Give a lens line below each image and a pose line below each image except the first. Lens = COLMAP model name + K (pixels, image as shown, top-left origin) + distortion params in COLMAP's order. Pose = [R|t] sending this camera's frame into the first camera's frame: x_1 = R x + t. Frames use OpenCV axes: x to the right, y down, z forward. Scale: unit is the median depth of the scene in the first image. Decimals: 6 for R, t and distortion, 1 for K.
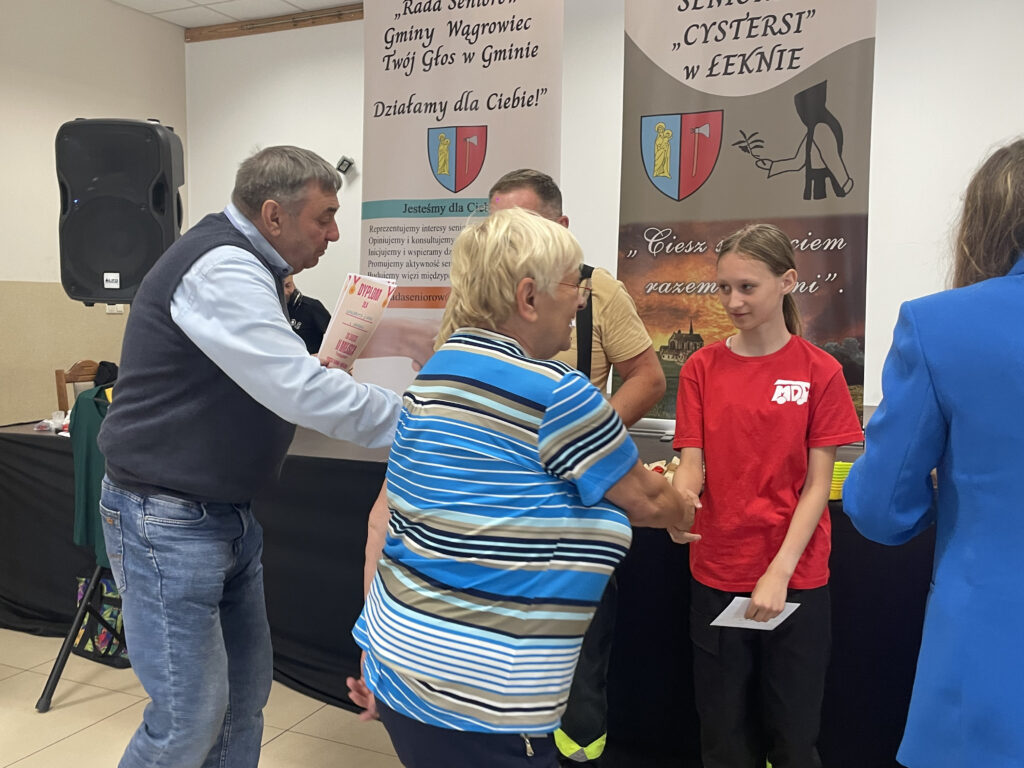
lens RADIAL K [[928.6, 0, 499.7], [0, 928.6, 367.3], [0, 0, 1]] dist [0.109059, -0.153575]
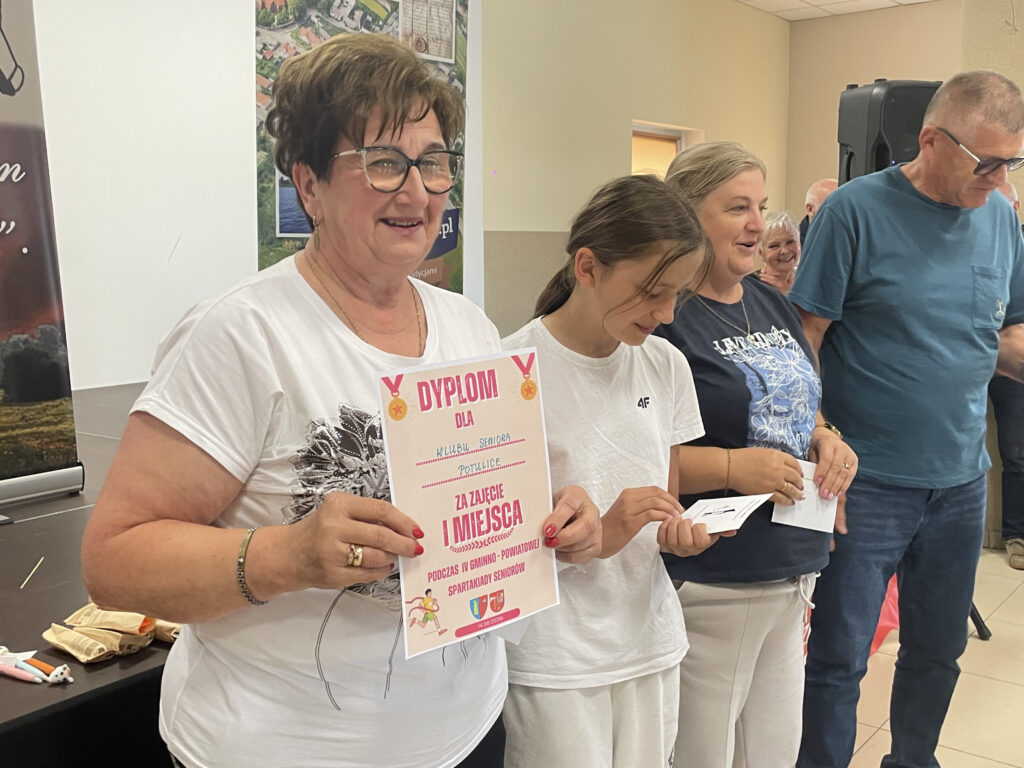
lens RADIAL K [[1065.5, 0, 512.0], [0, 1065.5, 384.0], [0, 0, 1]] dist [0.051642, -0.007941]
pose [[0.222257, -0.131426, 0.966090, -0.245081], [0.072439, 0.990360, 0.118063, -0.051748], [-0.972293, 0.043742, 0.229635, 0.498734]]
